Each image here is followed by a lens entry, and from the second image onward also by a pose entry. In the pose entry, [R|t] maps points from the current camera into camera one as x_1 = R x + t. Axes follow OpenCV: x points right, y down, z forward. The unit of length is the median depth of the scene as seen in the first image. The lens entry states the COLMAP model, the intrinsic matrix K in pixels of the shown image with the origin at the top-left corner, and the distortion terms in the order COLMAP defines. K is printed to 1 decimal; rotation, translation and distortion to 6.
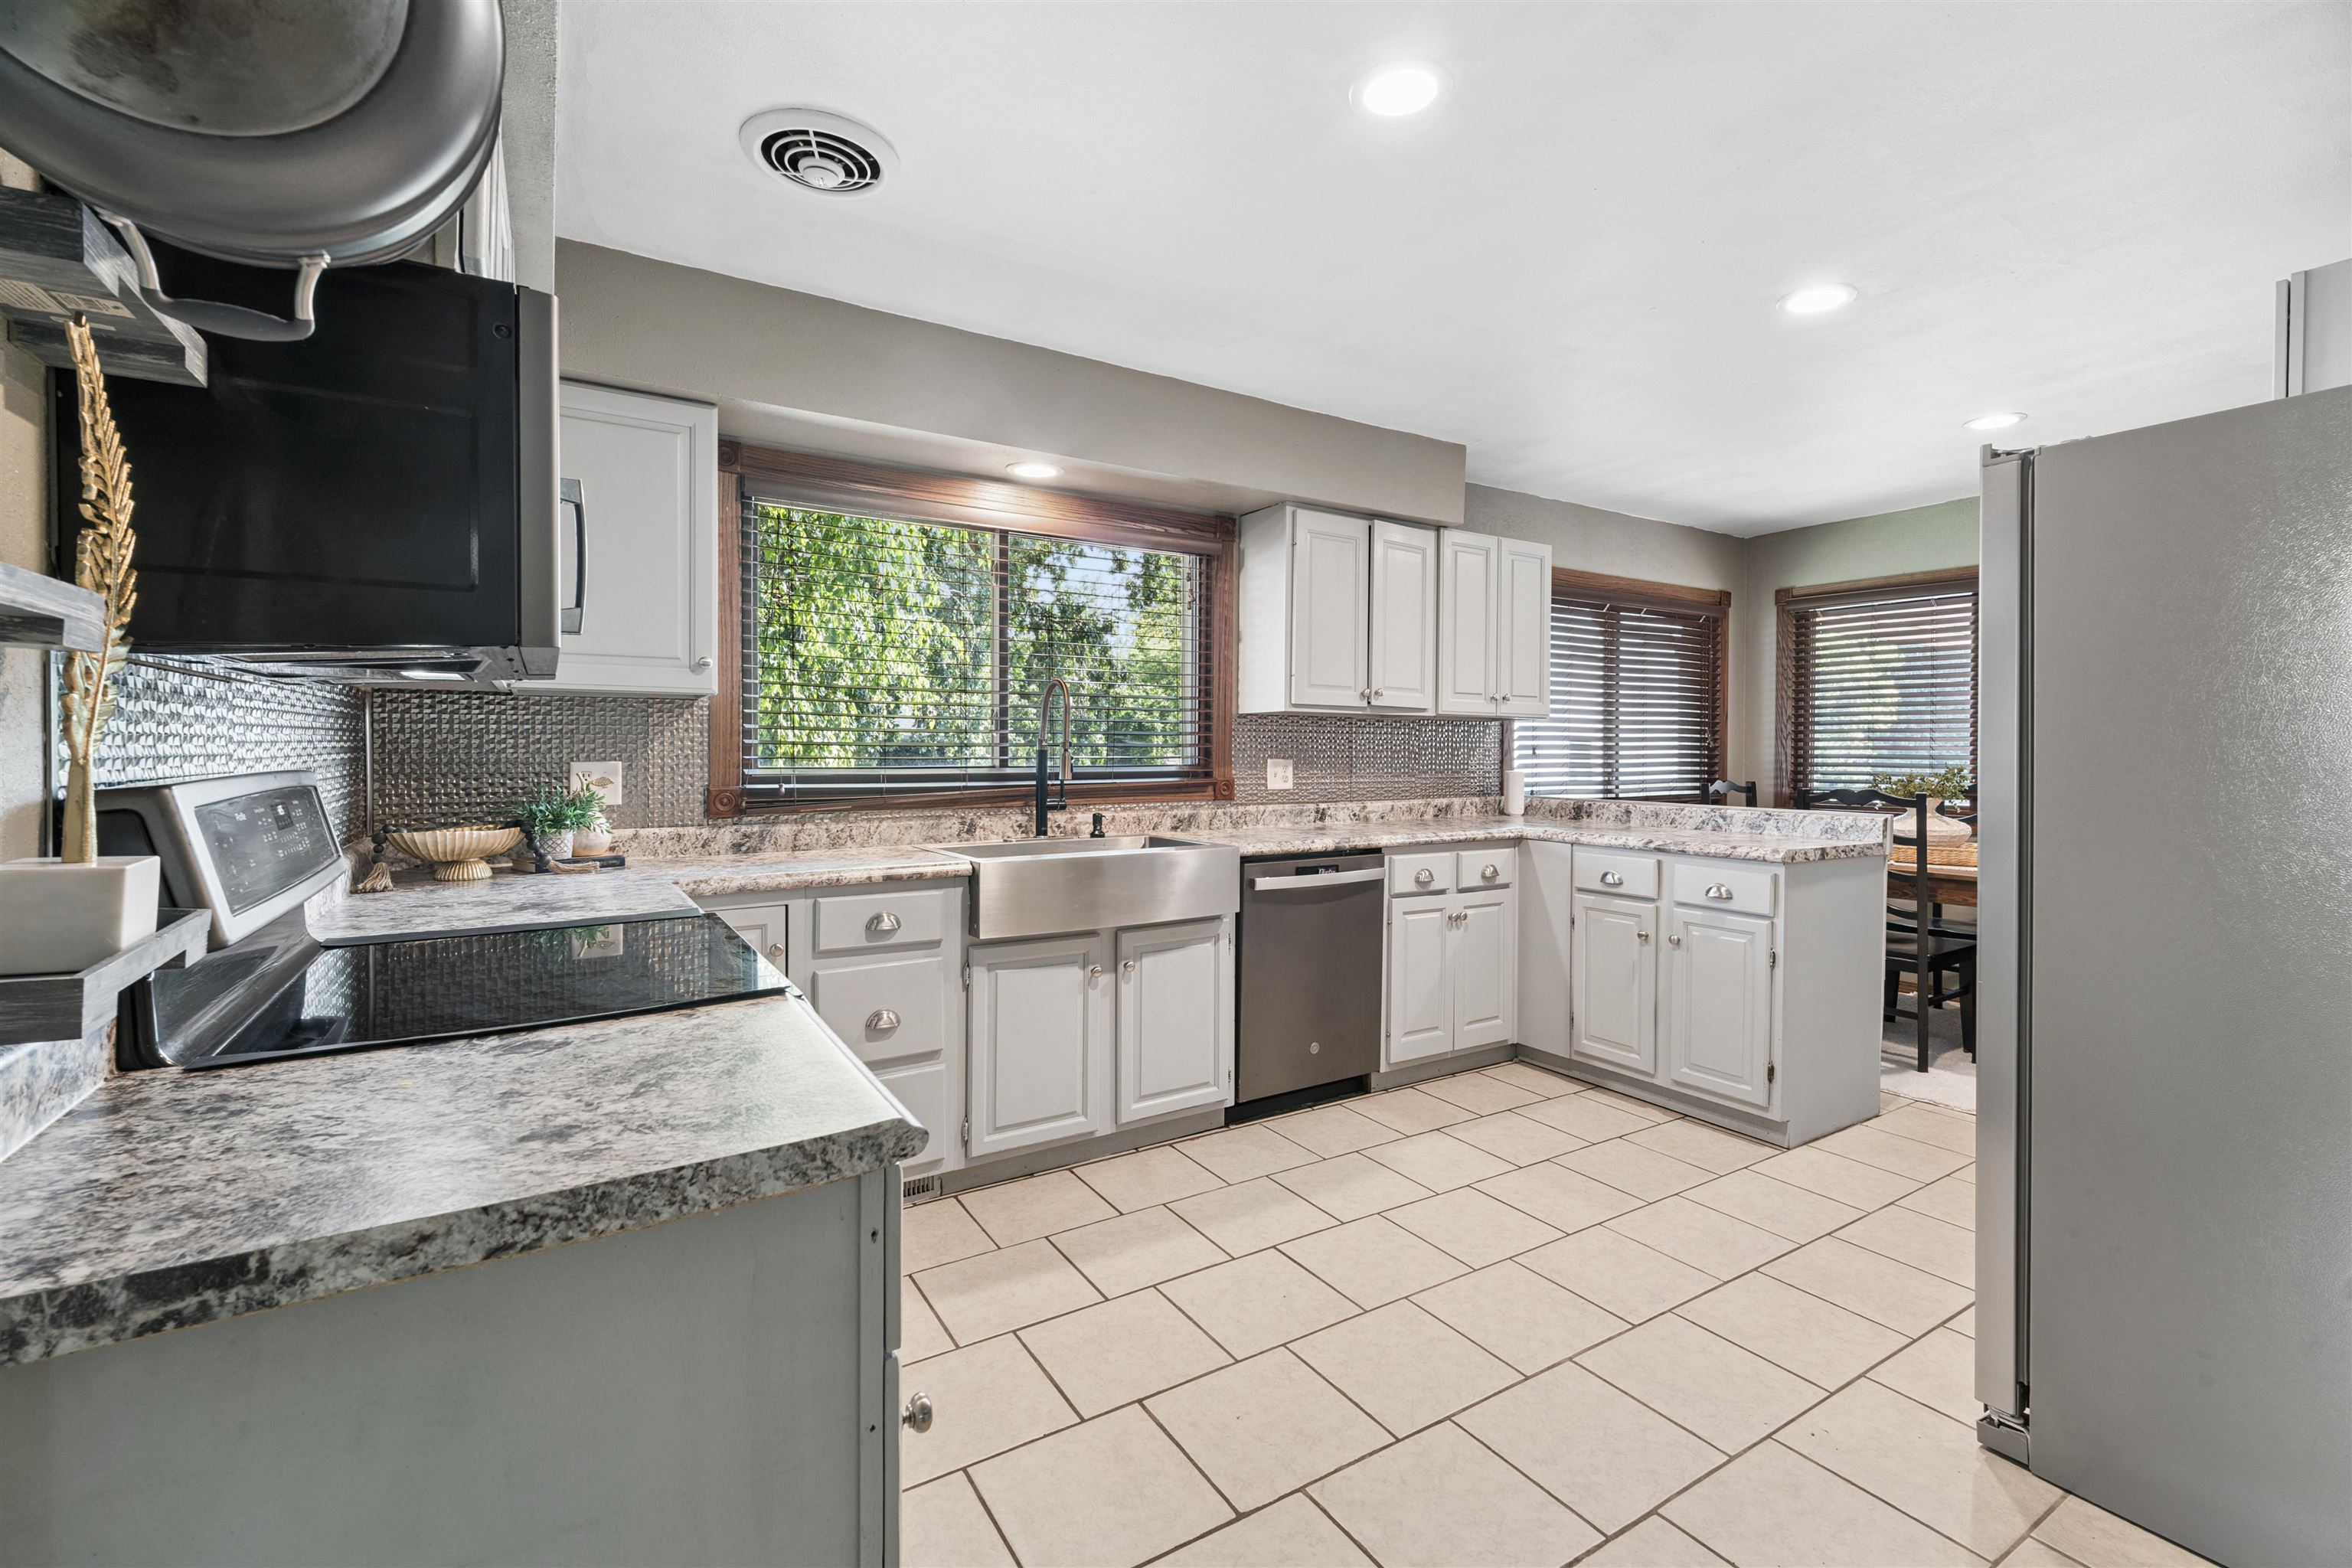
lens RADIAL K [[1000.5, 0, 1166.8], [0, 1000.5, 770.4], [0, 0, 1]] dist [0.001047, -0.001249]
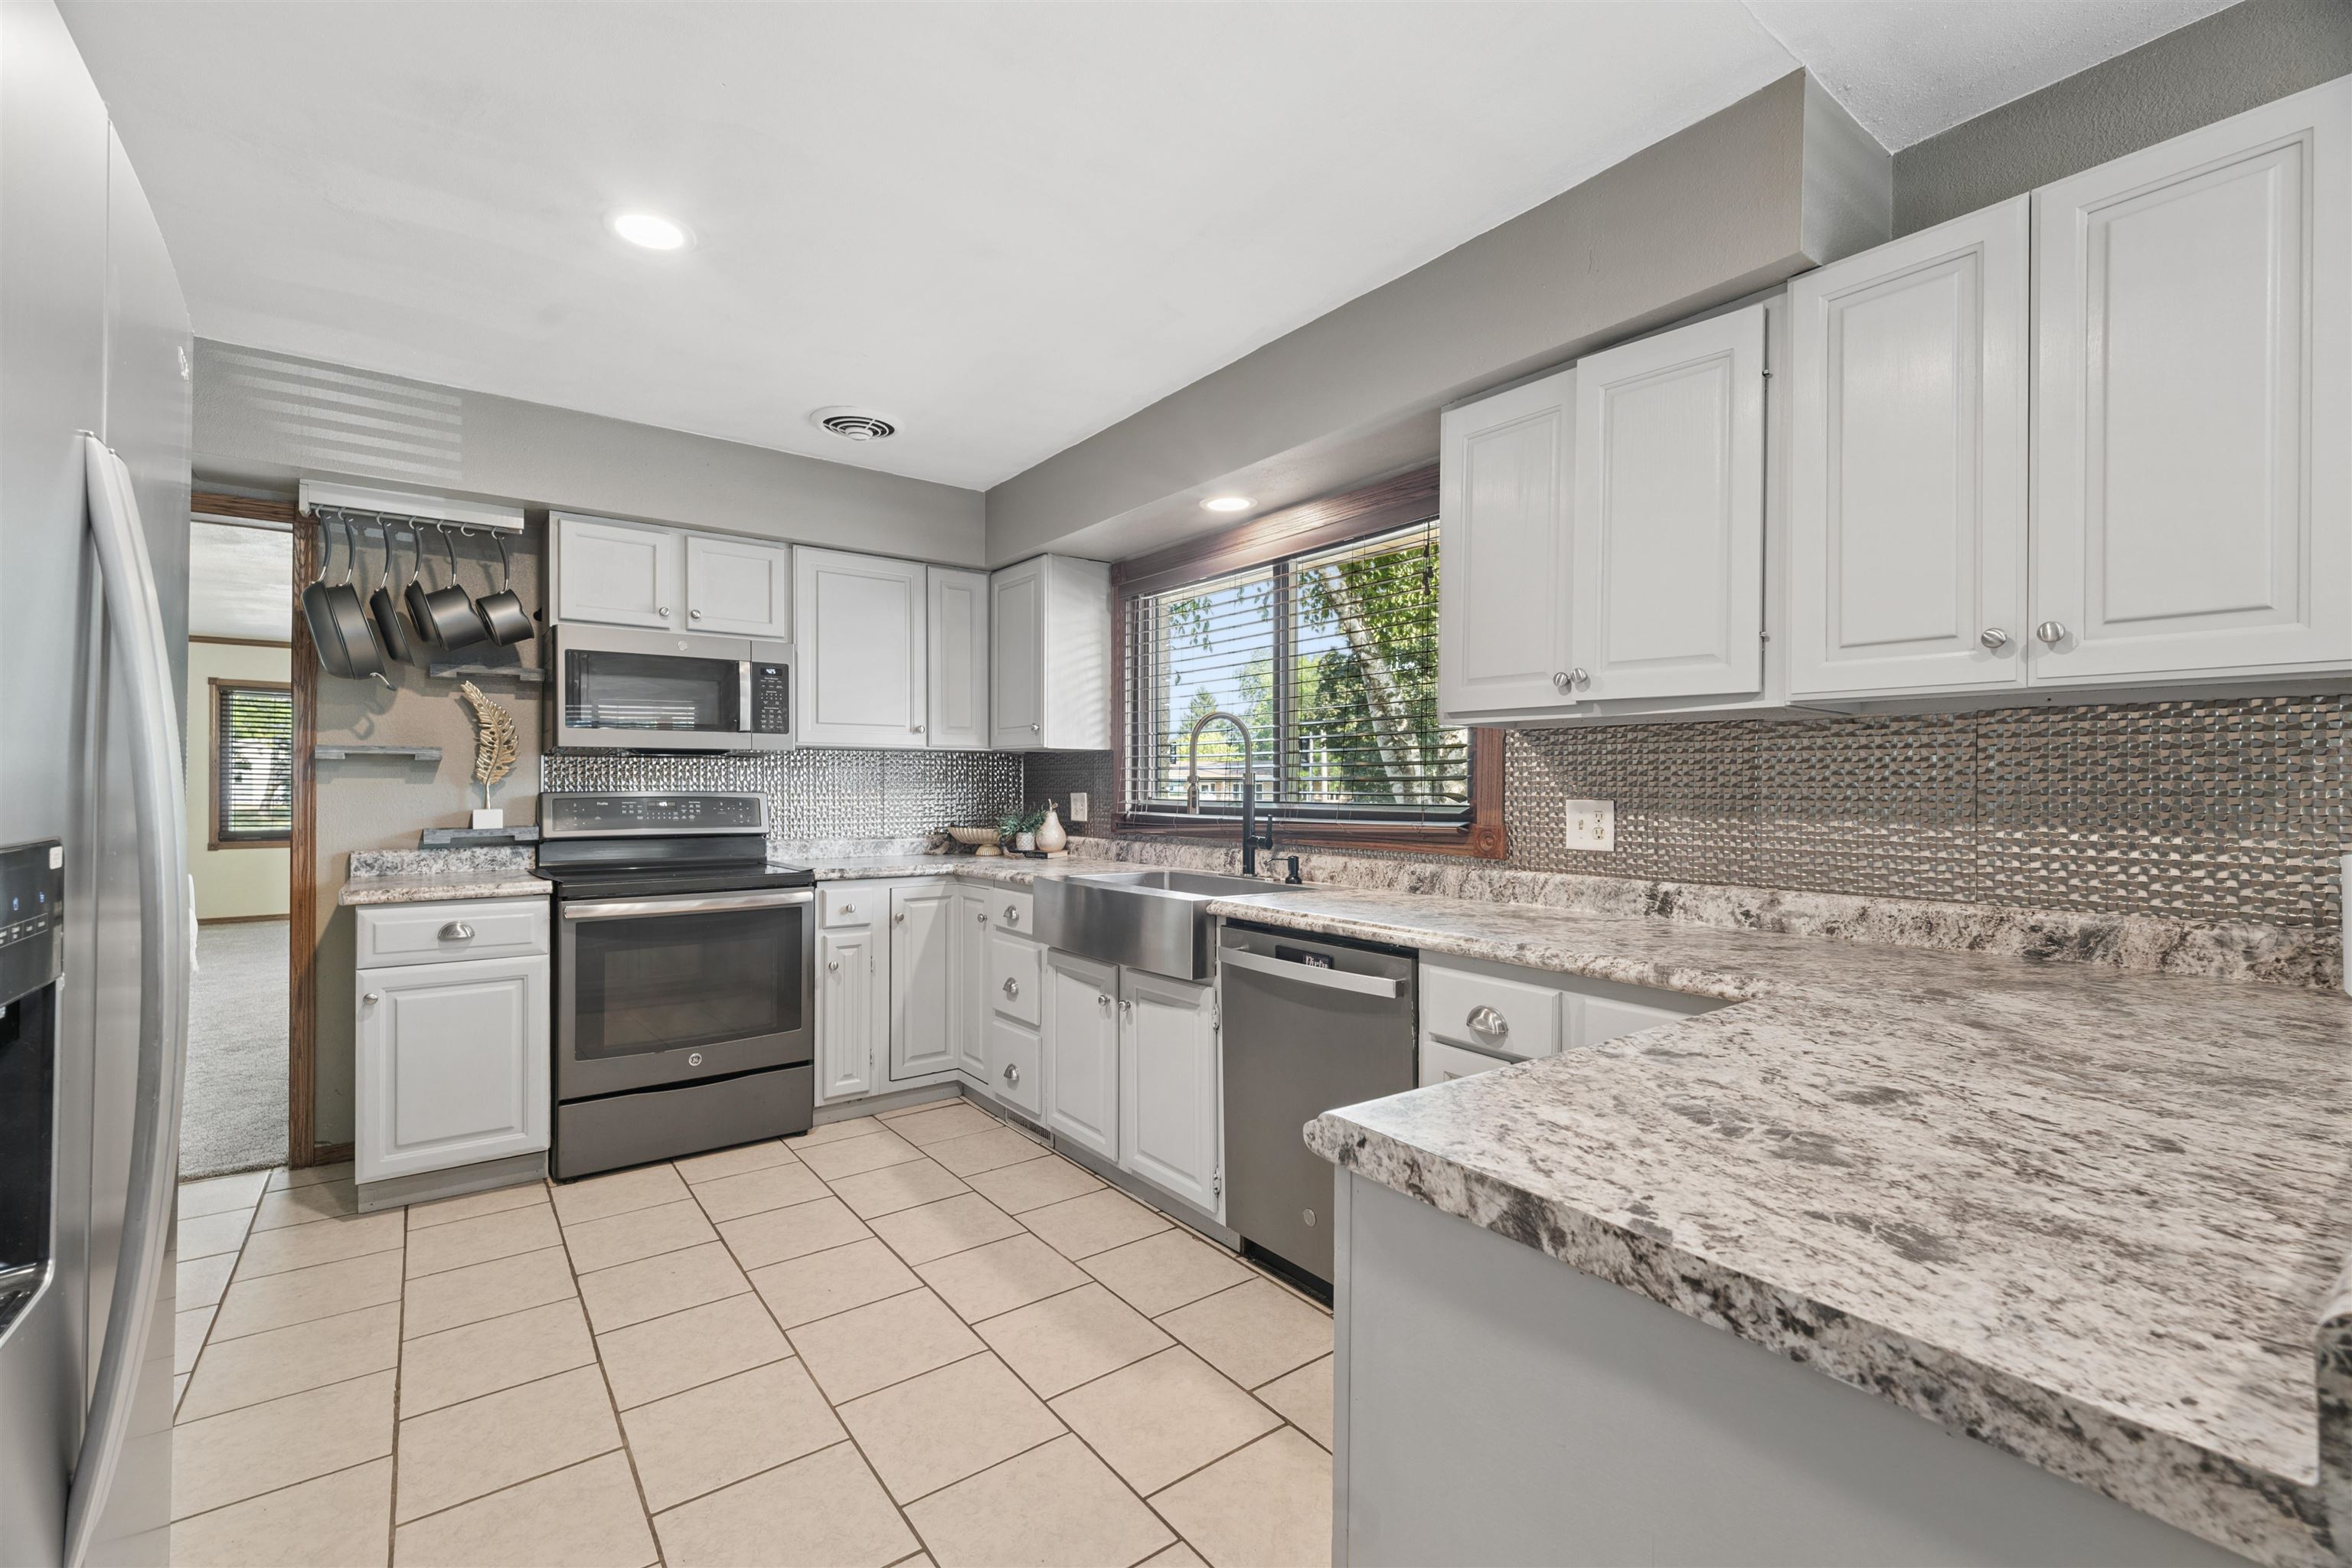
lens RADIAL K [[1000.5, 0, 1179.7], [0, 1000.5, 776.9], [0, 0, 1]] dist [0.001047, -0.001249]
pose [[0.102539, -0.010703, -0.994671, 0.787331], [-0.023405, 0.999639, -0.013170, -0.012982], [0.994454, 0.024631, 0.102251, 0.796258]]
